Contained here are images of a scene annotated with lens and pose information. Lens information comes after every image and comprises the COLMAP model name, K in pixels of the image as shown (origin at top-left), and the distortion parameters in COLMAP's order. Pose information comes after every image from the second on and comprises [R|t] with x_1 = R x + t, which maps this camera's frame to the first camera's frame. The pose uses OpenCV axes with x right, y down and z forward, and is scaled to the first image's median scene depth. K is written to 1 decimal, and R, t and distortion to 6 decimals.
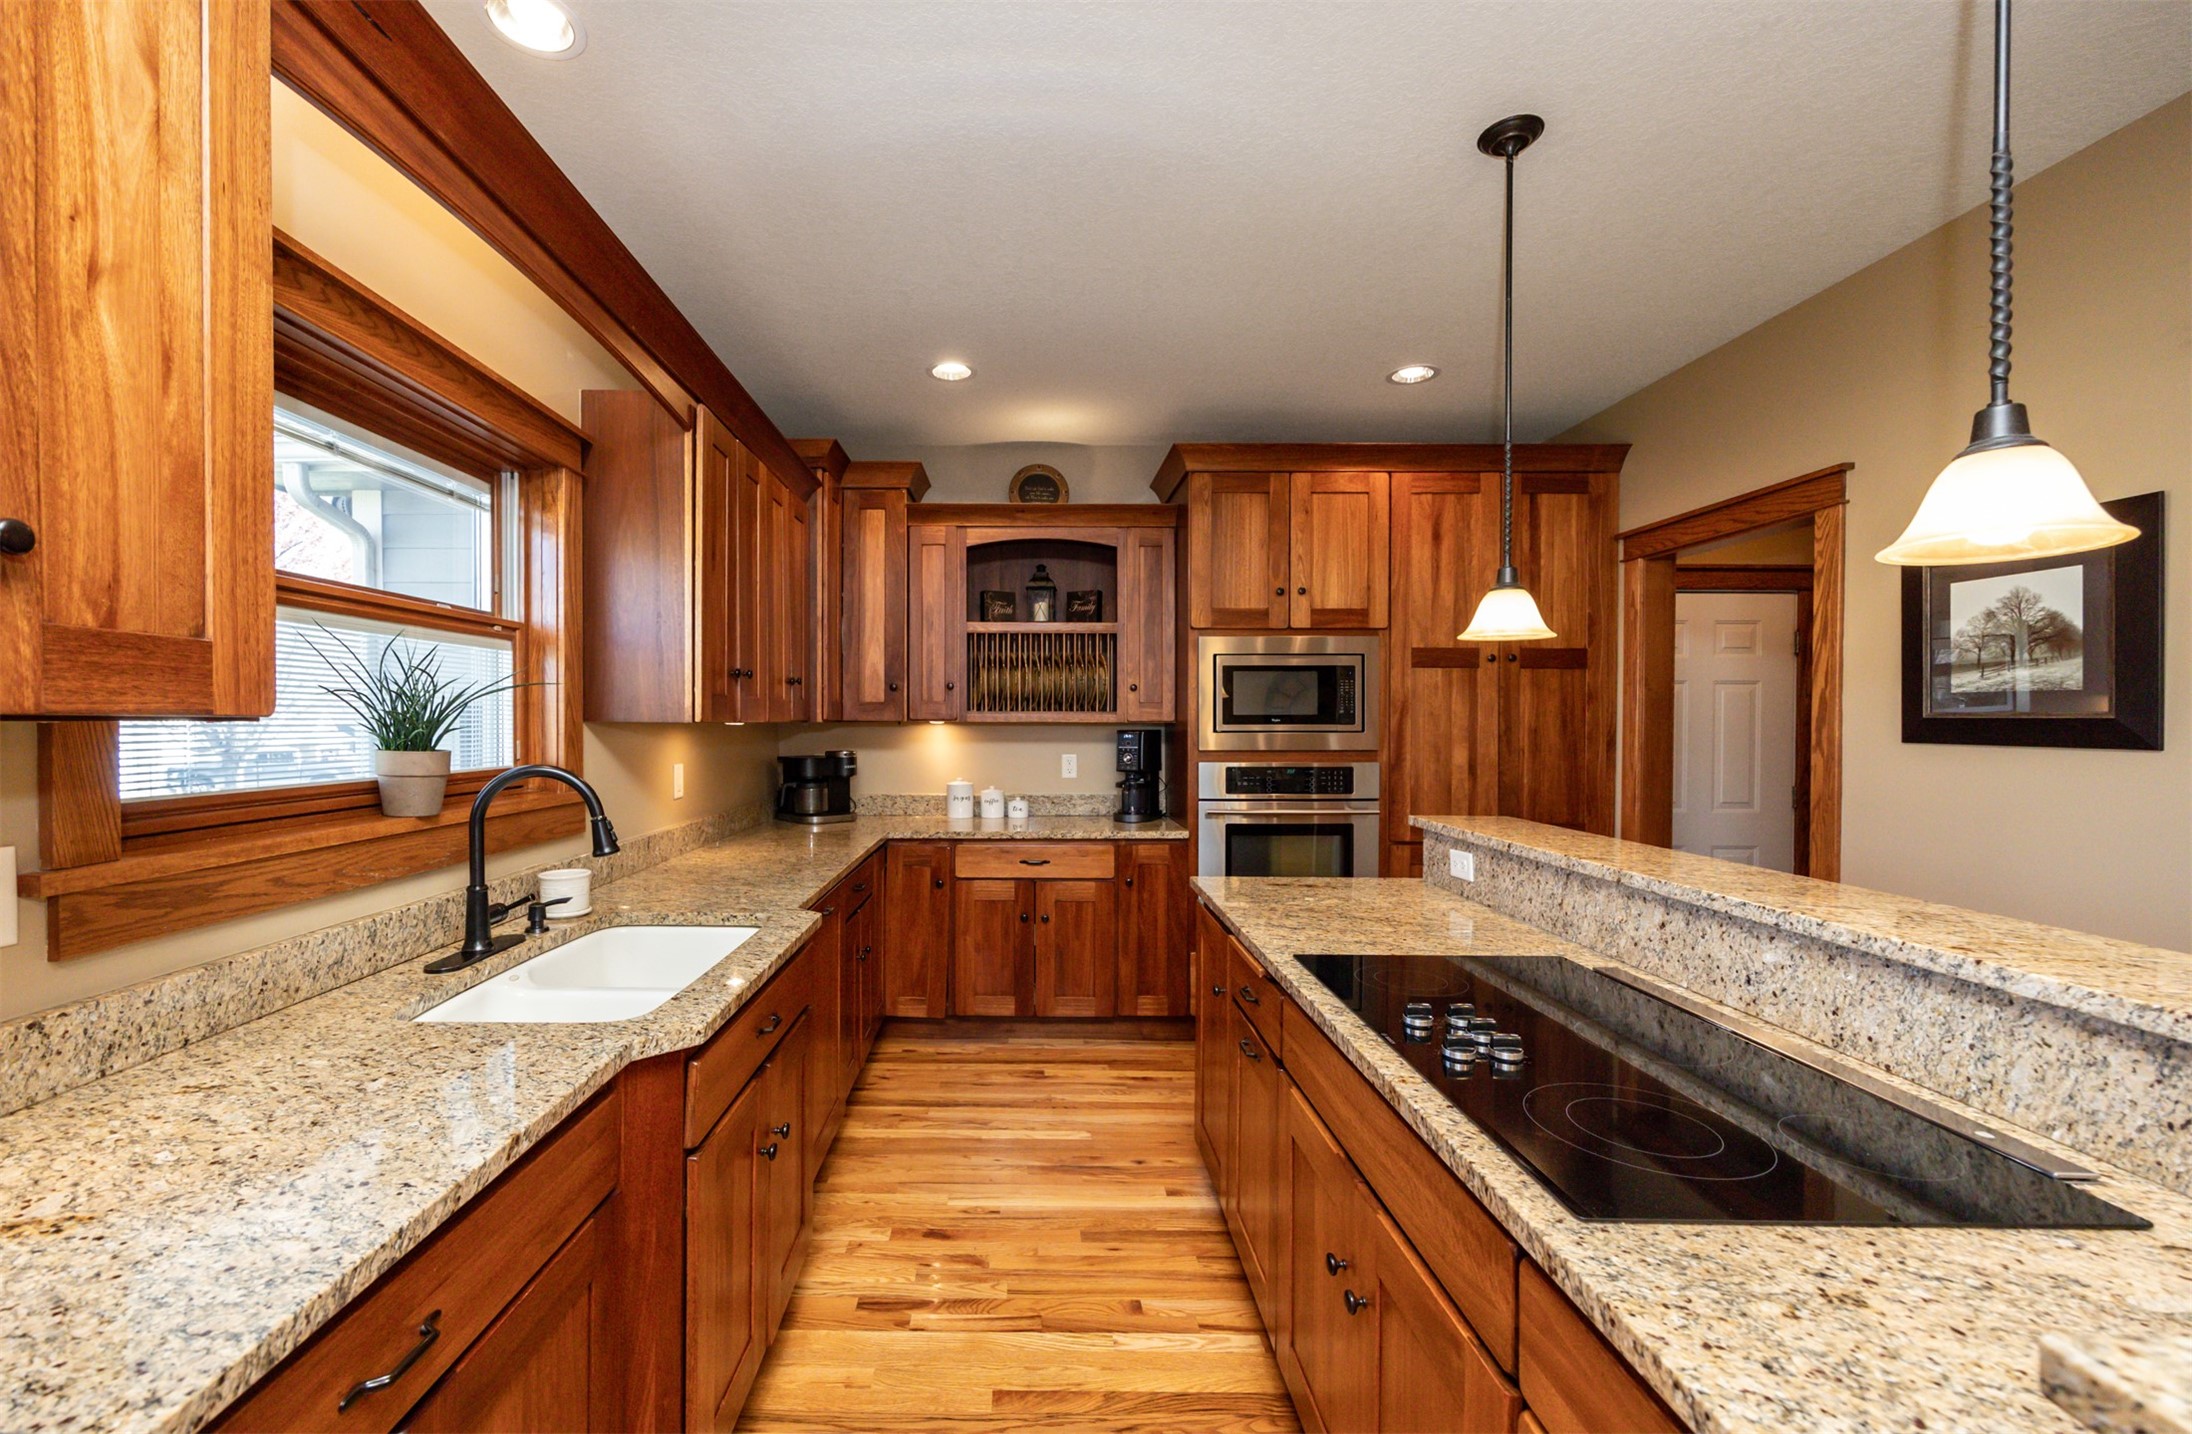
lens RADIAL K [[884.1, 0, 1028.4], [0, 884.1, 748.4], [0, 0, 1]] dist [-0.009422, 0.000486]
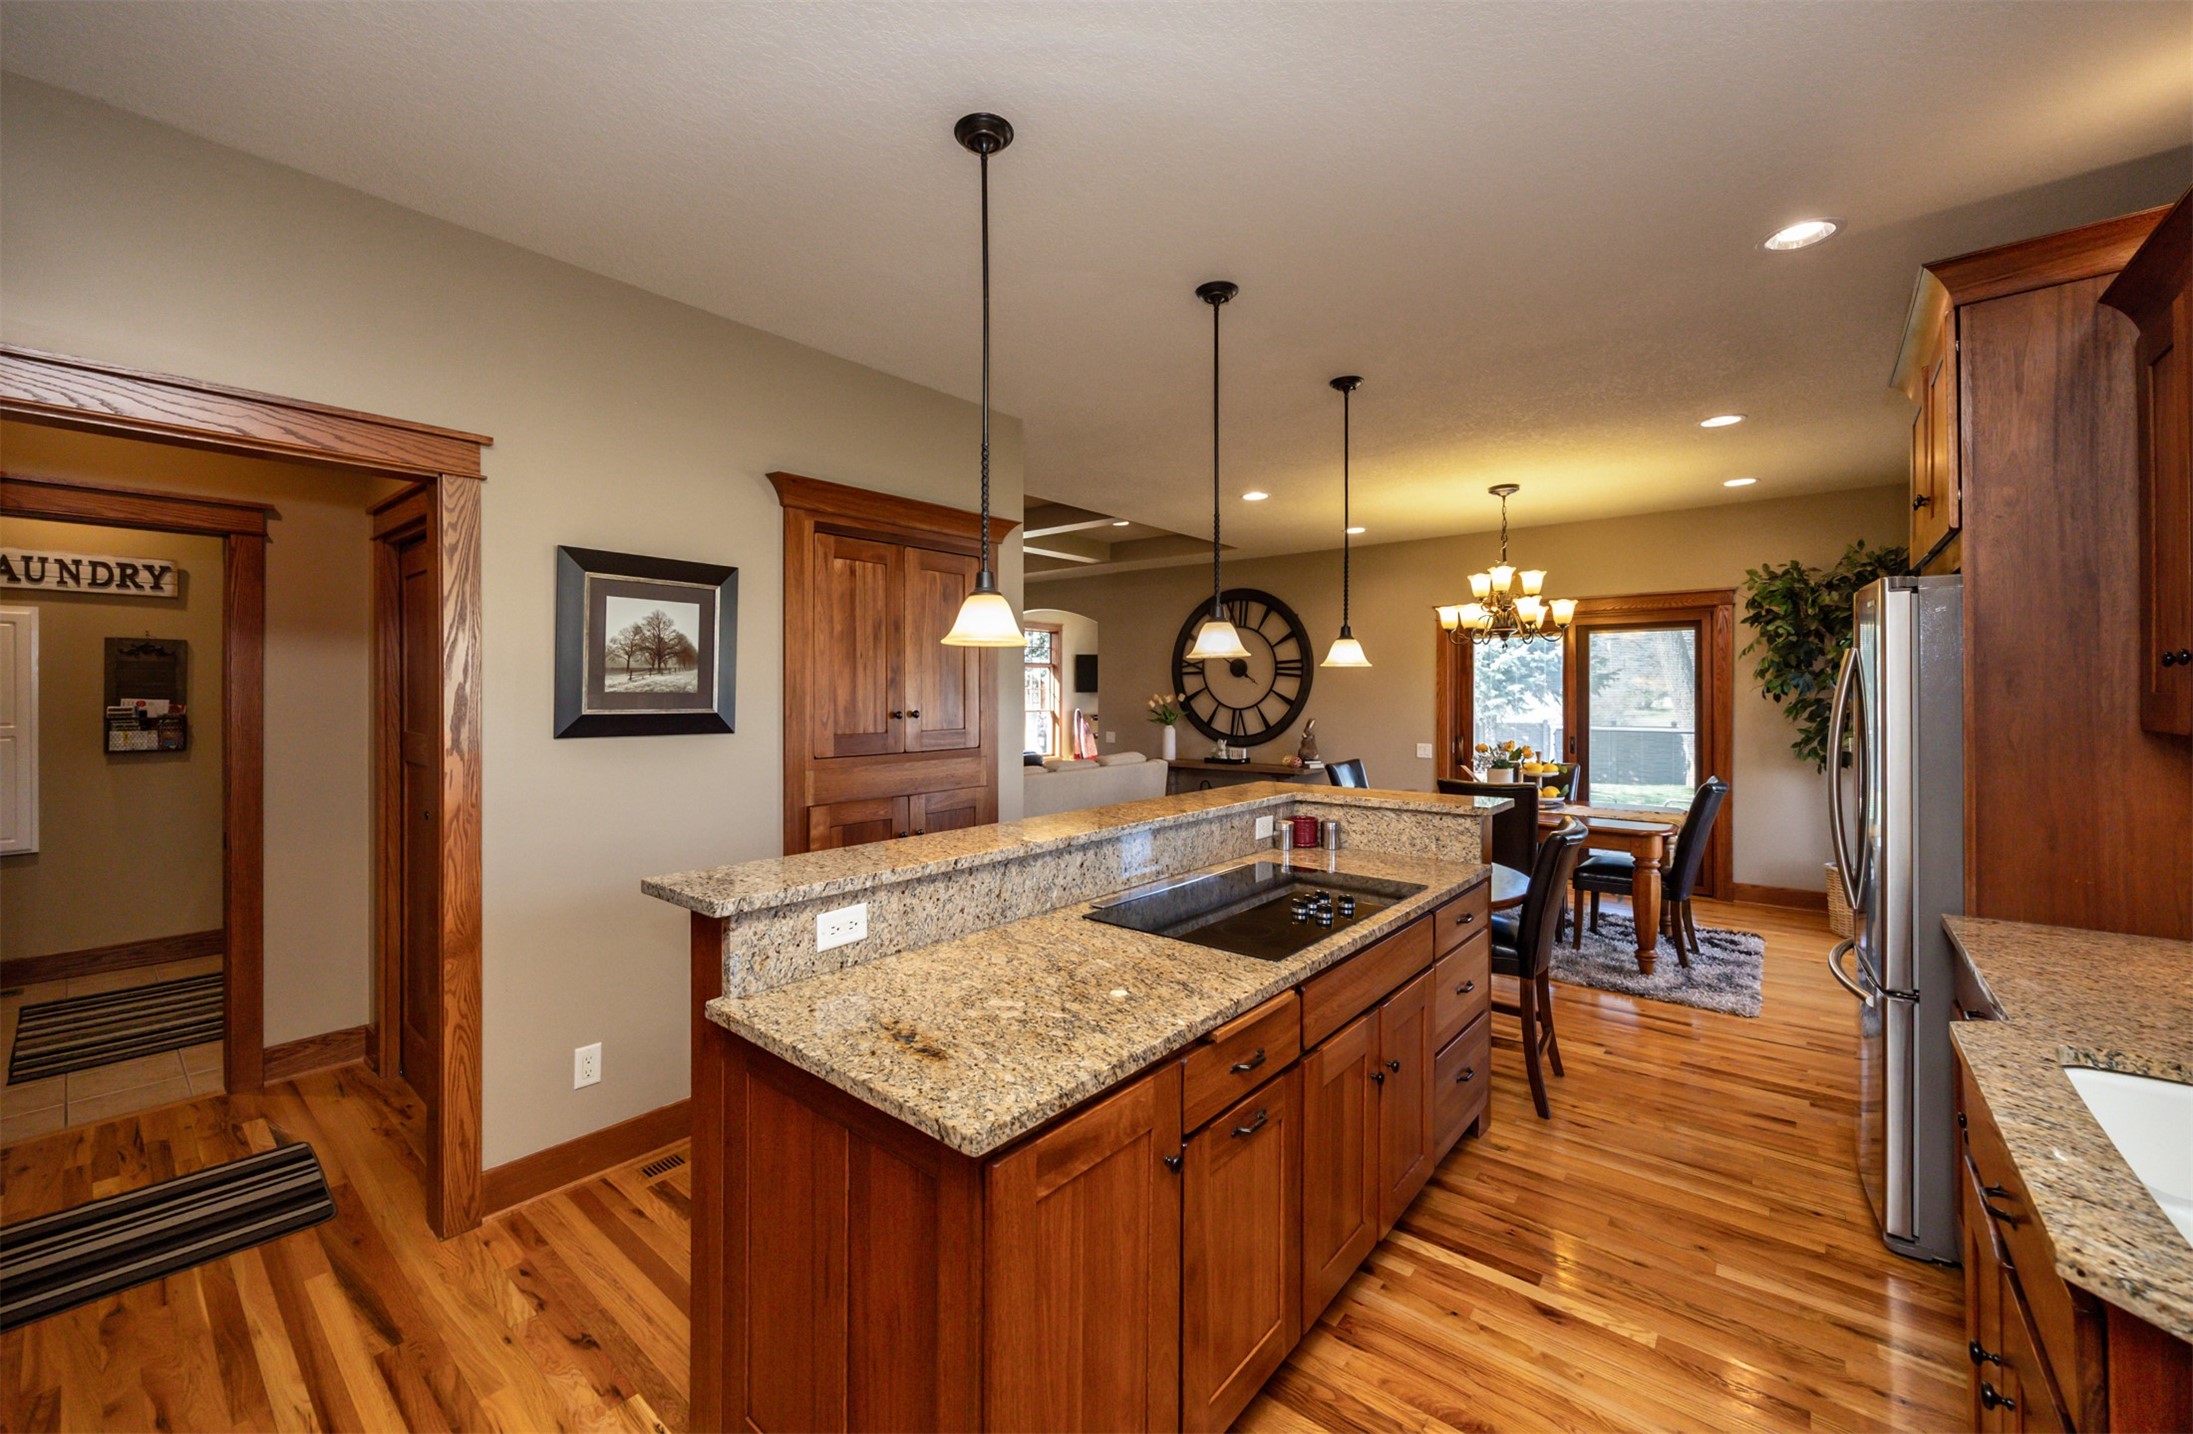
lens RADIAL K [[884.5, 0, 1056.2], [0, 884.5, 690.7], [0, 0, 1]] dist [-0.009422, 0.000486]
pose [[-0.754034, -0.003838, 0.656824, -0.089410], [0.017439, 0.999513, 0.025861, -0.054898], [-0.656604, 0.030955, -0.753600, 0.956404]]
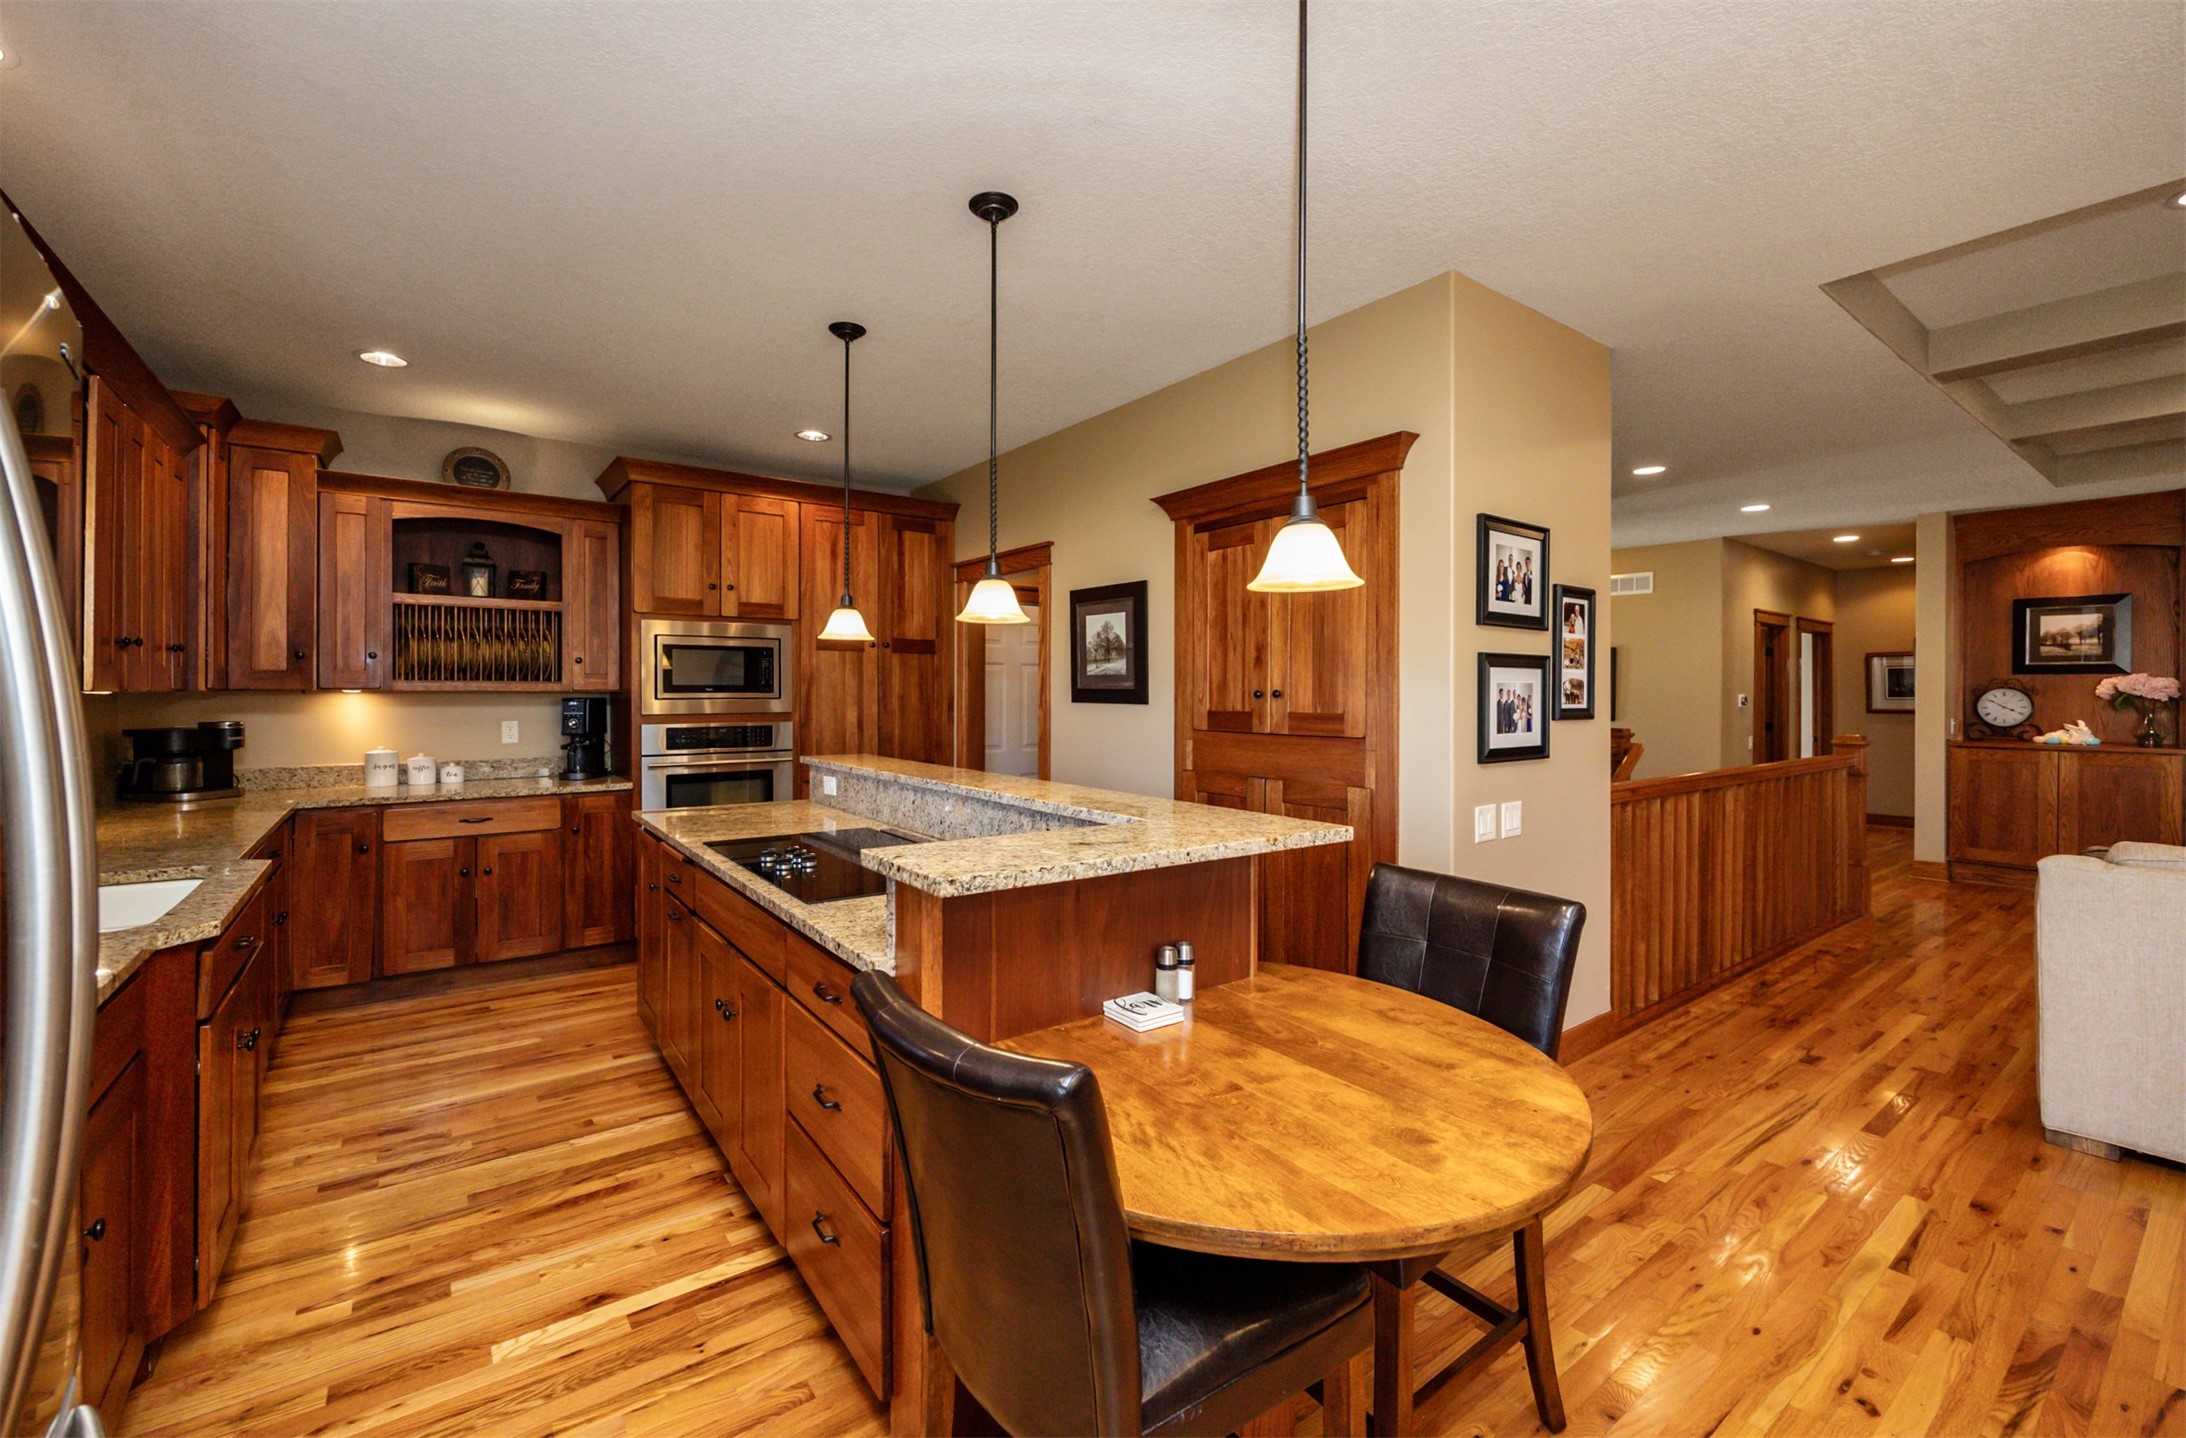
lens RADIAL K [[887.6, 0, 1067.0], [0, 887.6, 687.8], [0, 0, 1]] dist [-0.001946, 0.002676]
pose [[0.808824, 0.002861, 0.588044, -0.047612], [0.017015, 0.999456, -0.028265, 0.009479], [-0.587805, 0.032867, 0.808335, -0.308508]]
